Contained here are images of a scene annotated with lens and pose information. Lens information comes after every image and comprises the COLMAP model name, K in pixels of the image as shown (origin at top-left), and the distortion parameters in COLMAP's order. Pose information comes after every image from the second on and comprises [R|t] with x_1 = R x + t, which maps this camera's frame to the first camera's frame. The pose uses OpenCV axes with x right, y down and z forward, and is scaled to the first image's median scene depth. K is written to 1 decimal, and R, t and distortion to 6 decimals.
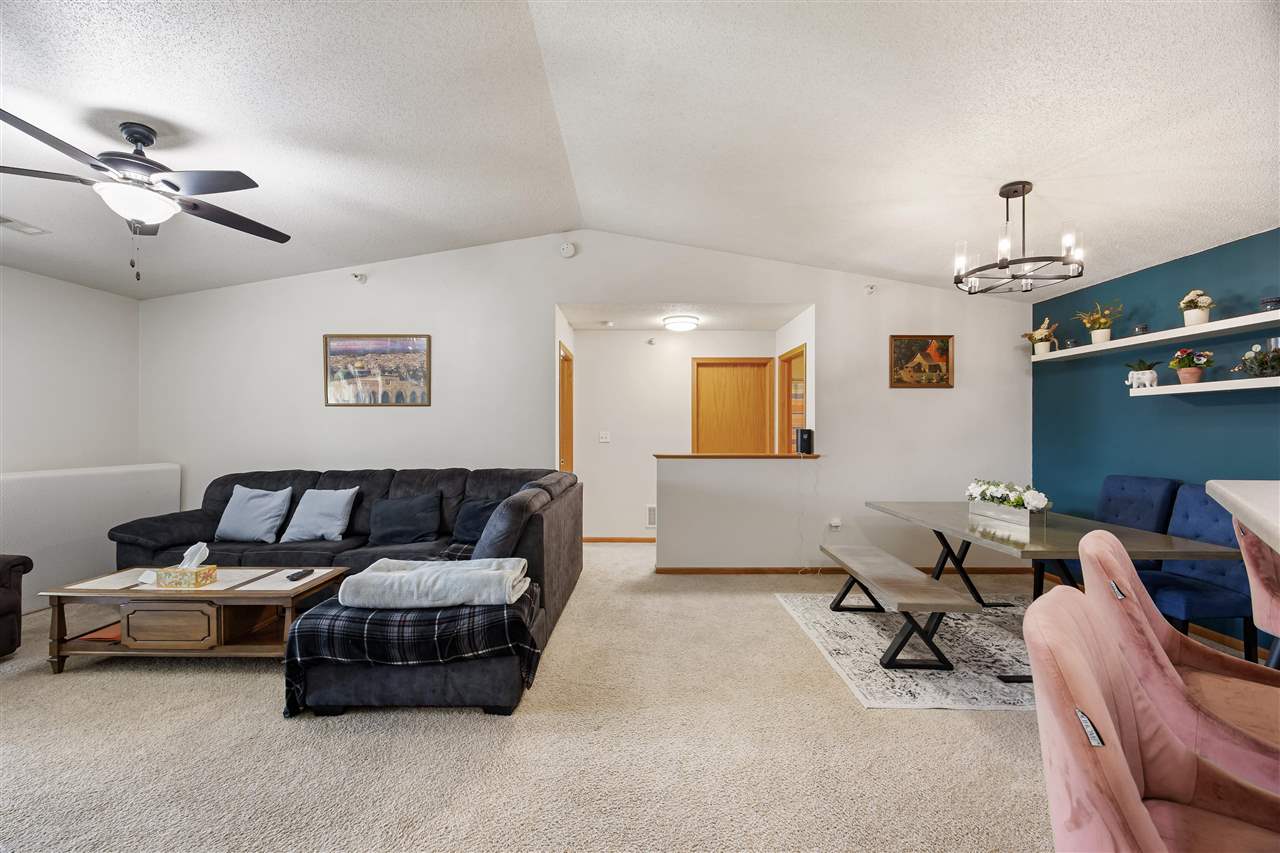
lens RADIAL K [[486.3, 0, 639.8], [0, 486.3, 428.7], [0, 0, 1]] dist [0.001077, -0.000959]
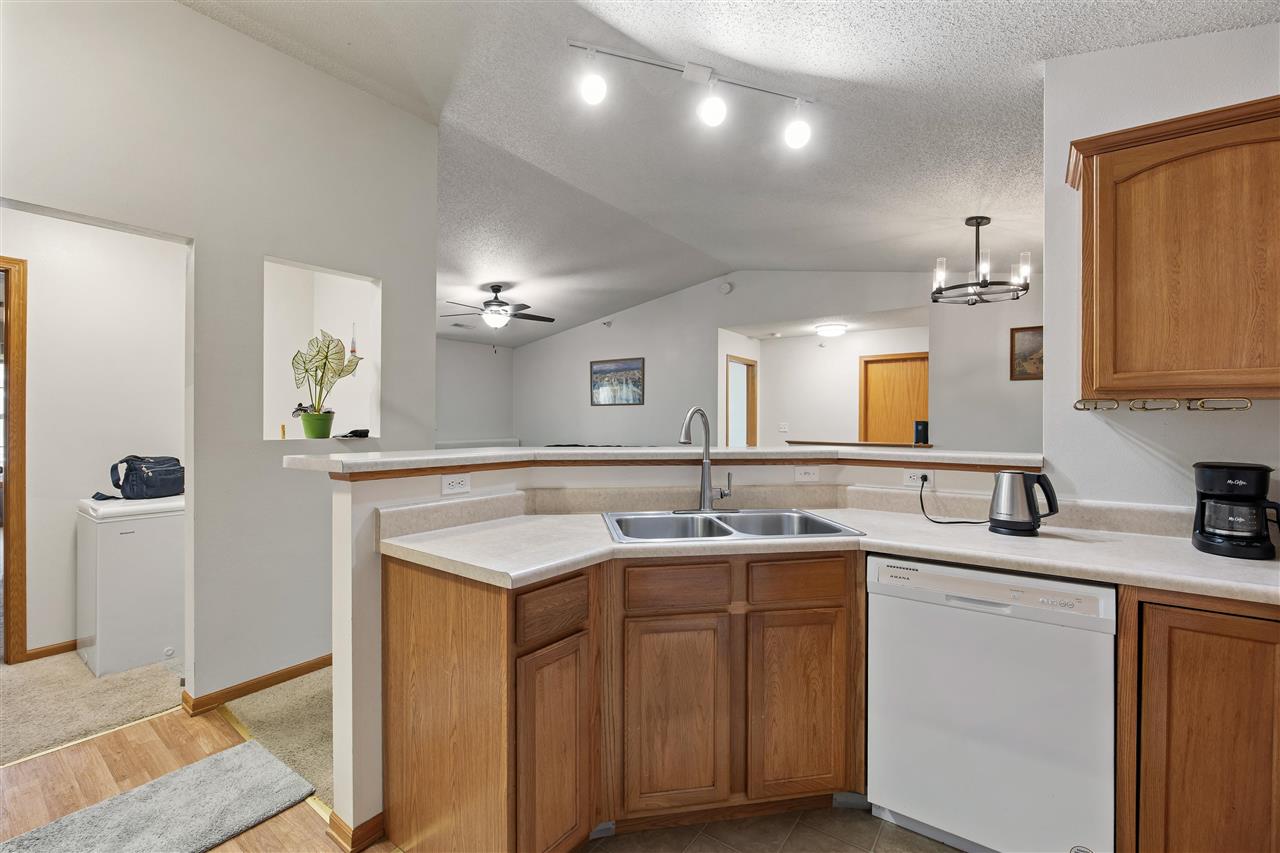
lens RADIAL K [[545.4, 0, 650.8], [0, 545.4, 419.6], [0, 0, 1]] dist [-0.010901, 0.001922]
pose [[0.812880, 0.000819, -0.582431, 0.622702], [-0.002684, 0.999994, -0.002339, 0.002300], [0.582425, 0.003465, 0.812877, -0.385487]]
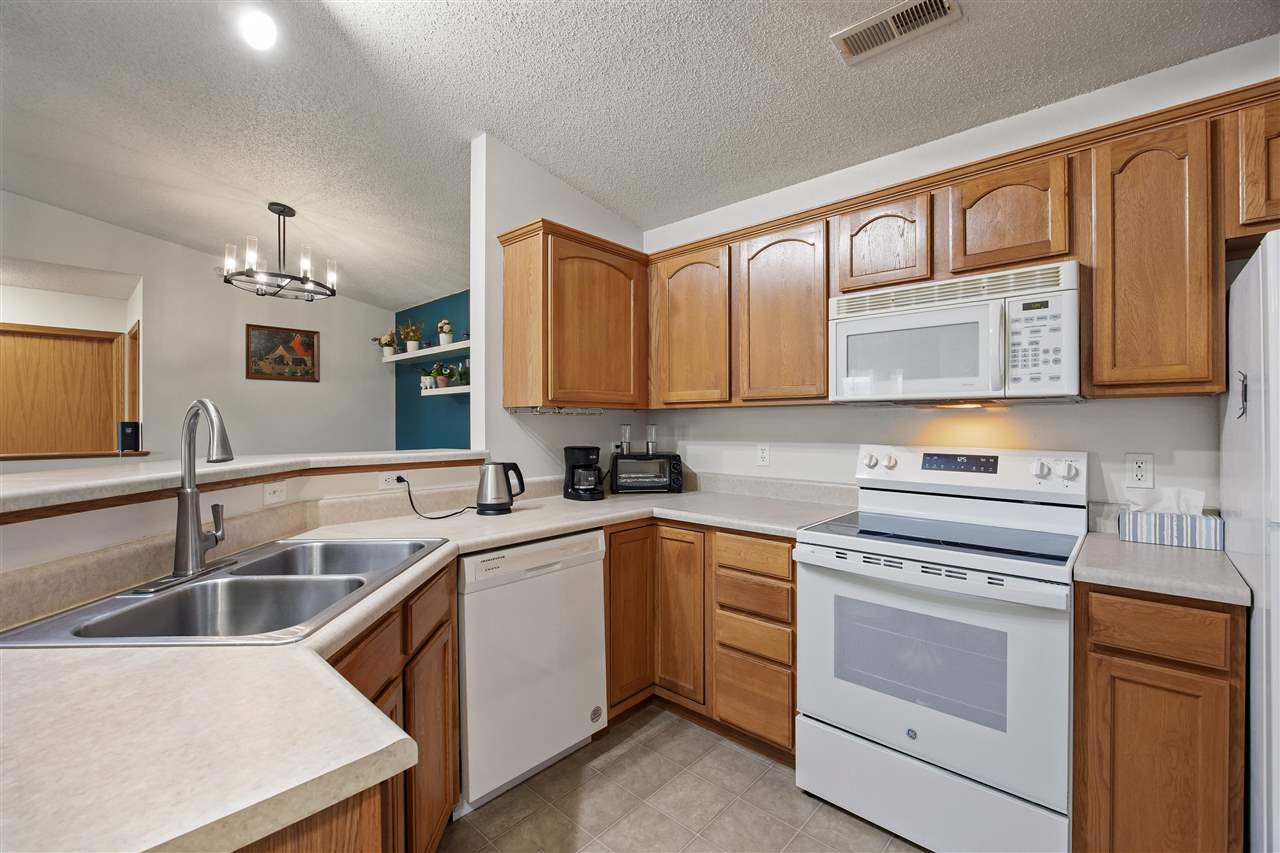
lens RADIAL K [[545.4, 0, 637.7], [0, 545.4, 420.1], [0, 0, 1]] dist [-0.010901, 0.001922]
pose [[0.684880, 0.000205, 0.728656, 0.290779], [0.002159, 0.999995, -0.002310, 0.001820], [-0.728652, 0.003156, 0.684876, -0.325874]]
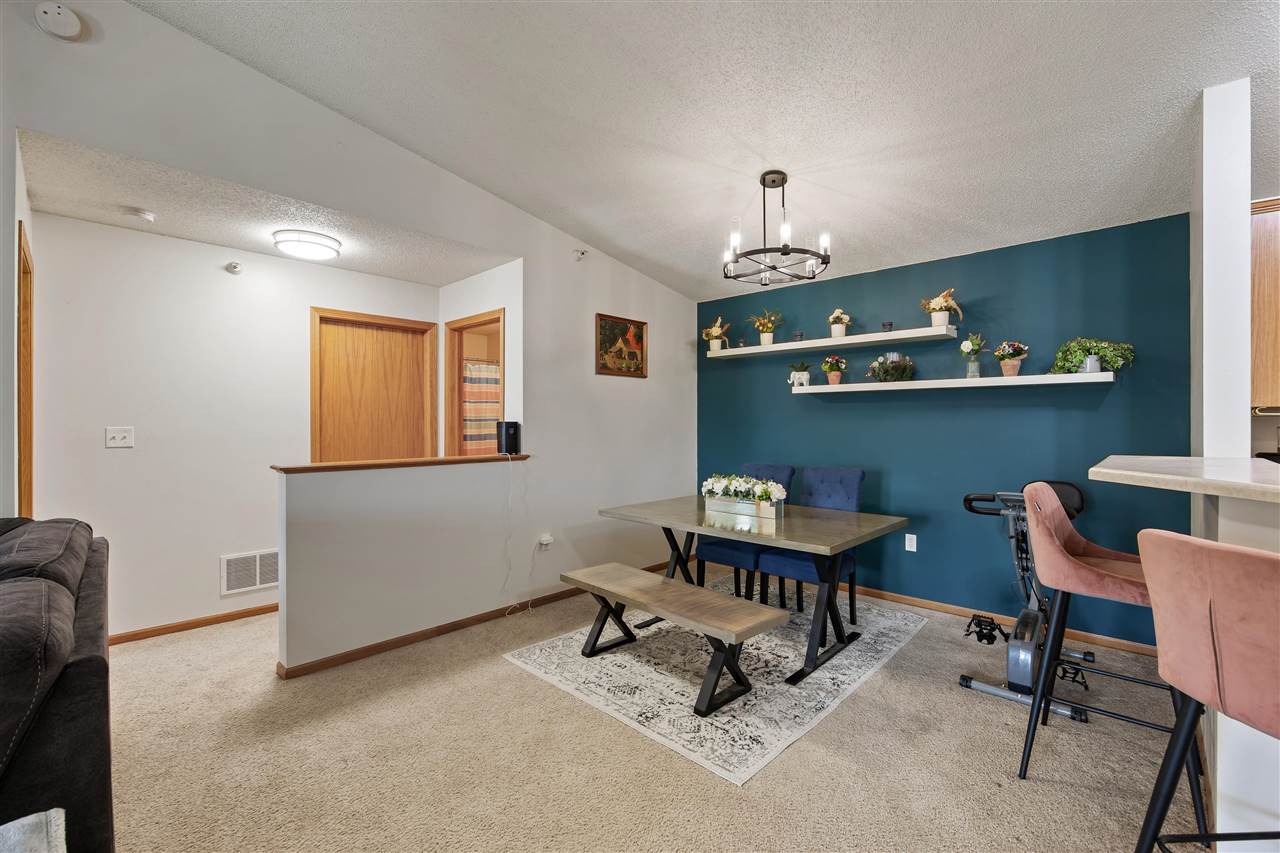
lens RADIAL K [[545.4, 0, 640.5], [0, 545.4, 420.1], [0, 0, 1]] dist [-0.010901, 0.001922]
pose [[0.690129, 0.001557, 0.723684, -0.148997], [-0.001040, 0.999999, -0.001160, -0.000656], [-0.723685, 0.000048, 0.690130, 0.299957]]
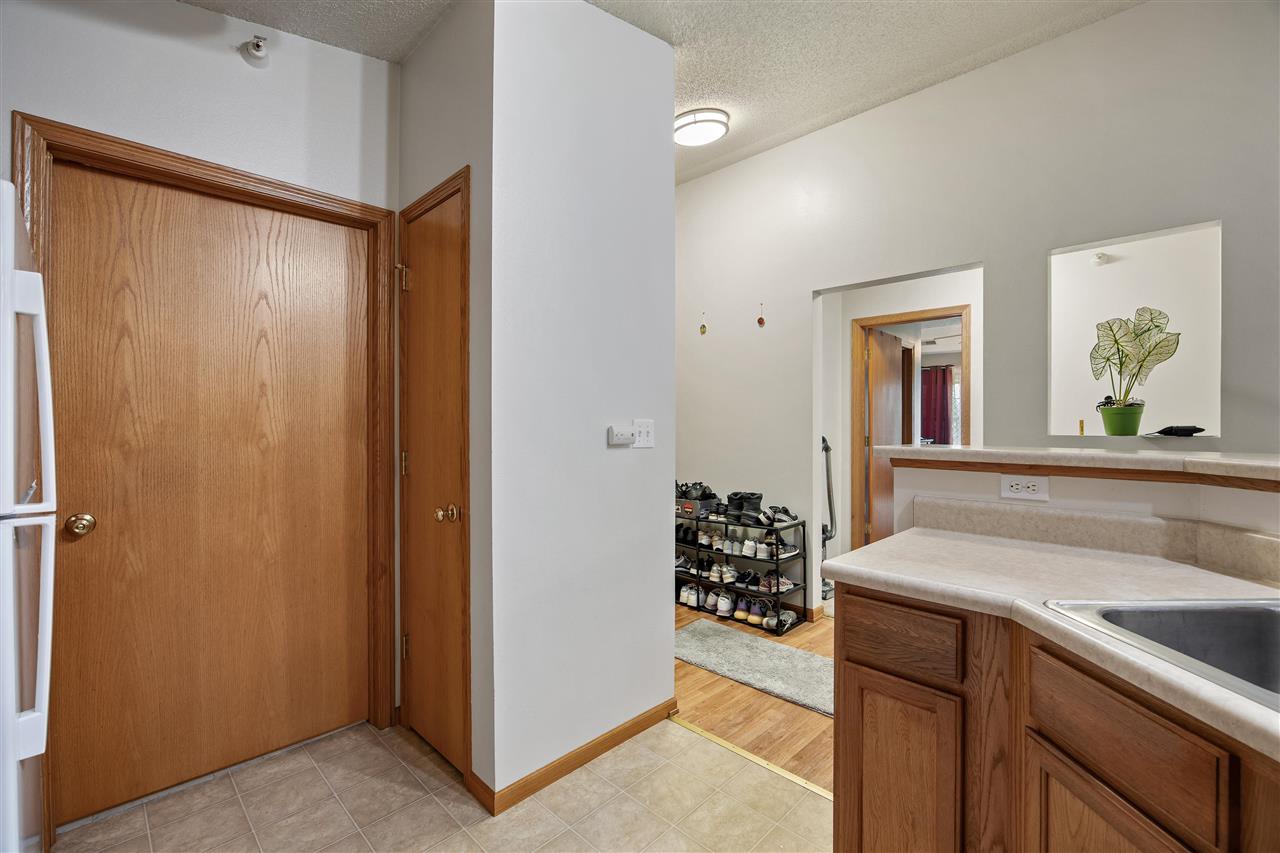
lens RADIAL K [[545.4, 0, 650.7], [0, 545.4, 423.5], [0, 0, 1]] dist [-0.010901, 0.001922]
pose [[-0.699094, 0.000393, -0.715029, 0.665878], [0.000833, 1.000000, -0.000264, 0.012626], [0.715029, -0.000780, -0.699094, -0.006996]]
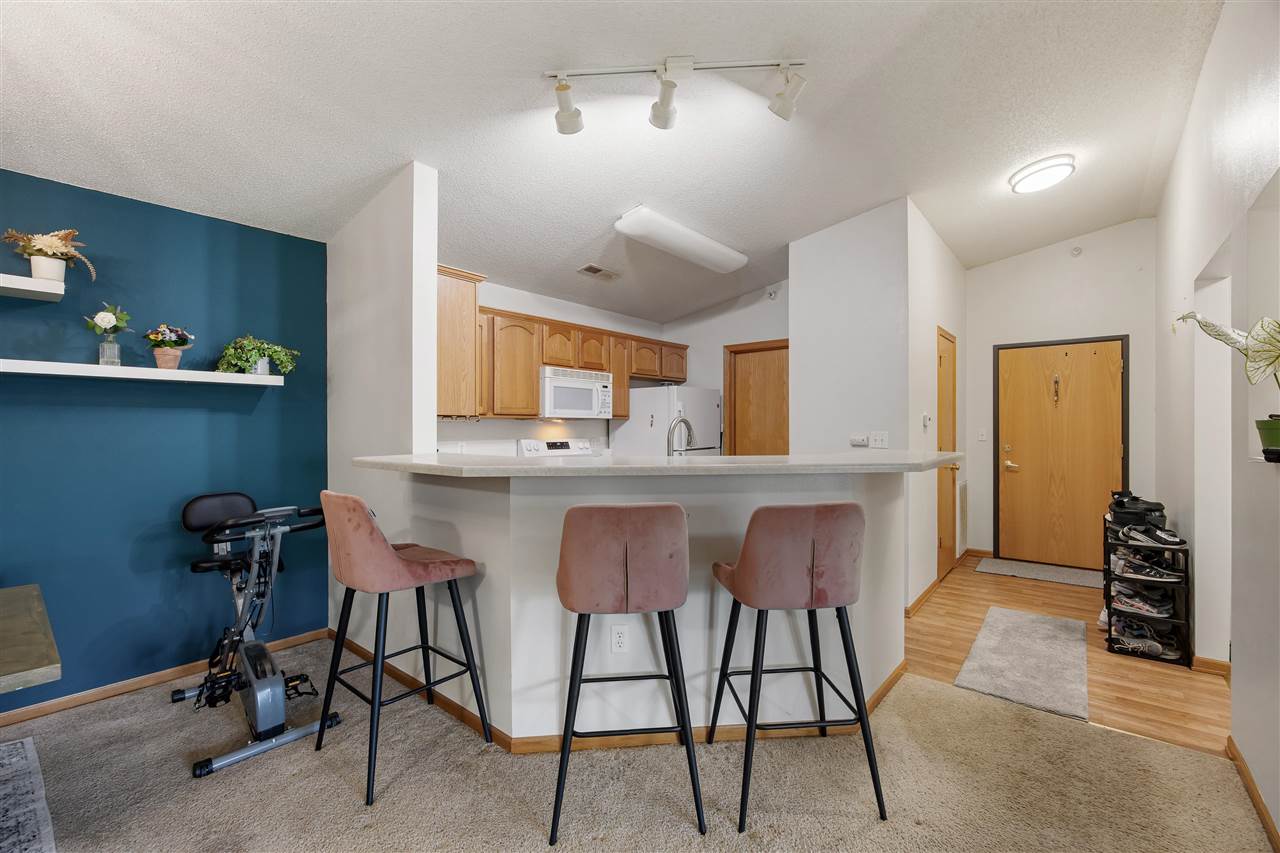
lens RADIAL K [[545.4, 0, 657.8], [0, 545.4, 425.3], [0, 0, 1]] dist [-0.010901, 0.001922]
pose [[-0.778374, 0.001072, 0.627800, -0.036122], [-0.000733, 0.999996, -0.002615, 0.000749], [-0.627800, -0.002496, -0.778370, 0.600300]]
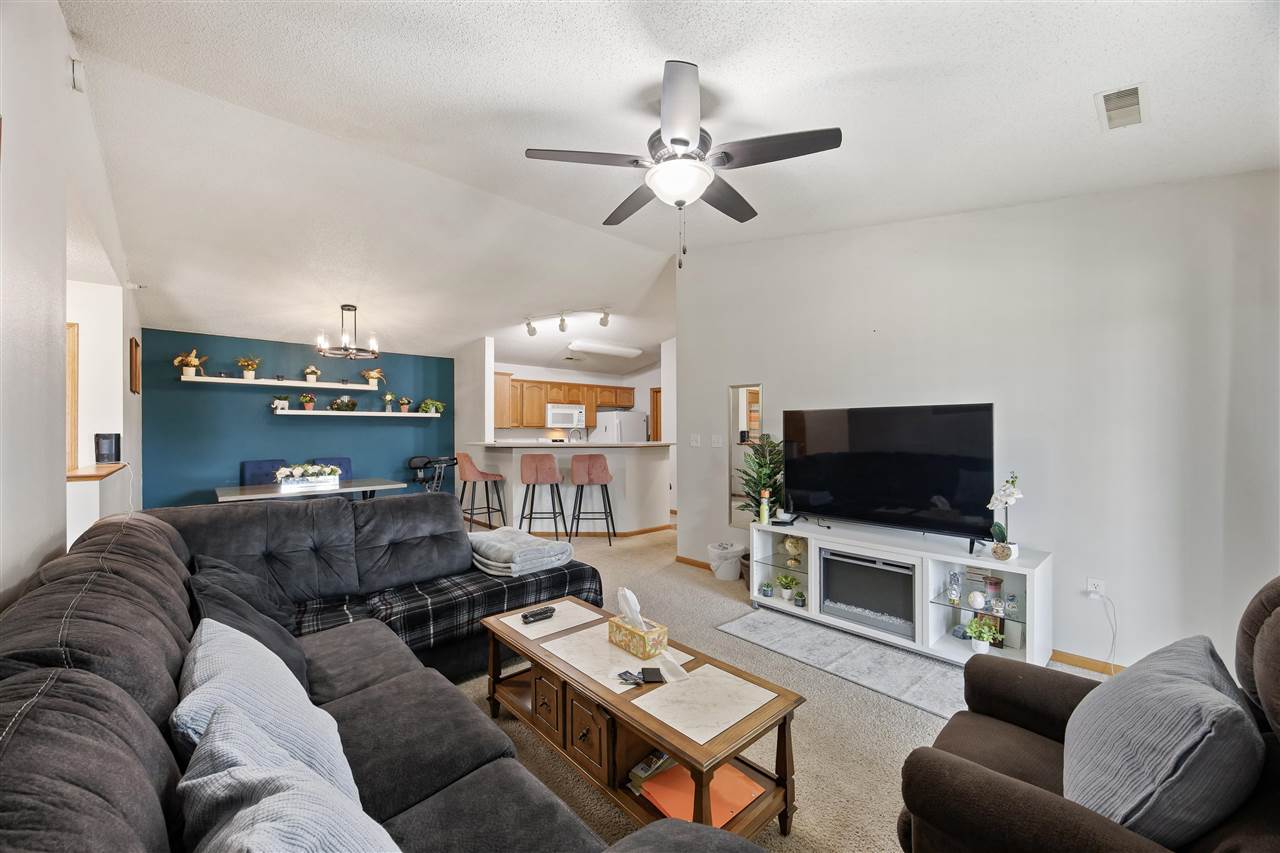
lens RADIAL K [[486.3, 0, 651.8], [0, 486.3, 428.8], [0, 0, 1]] dist [0.001077, -0.000959]
pose [[-0.685463, 0.005732, 0.728085, -1.000583], [0.002362, 0.999981, -0.005649, -0.000093], [-0.728104, -0.002153, -0.685464, 1.001454]]
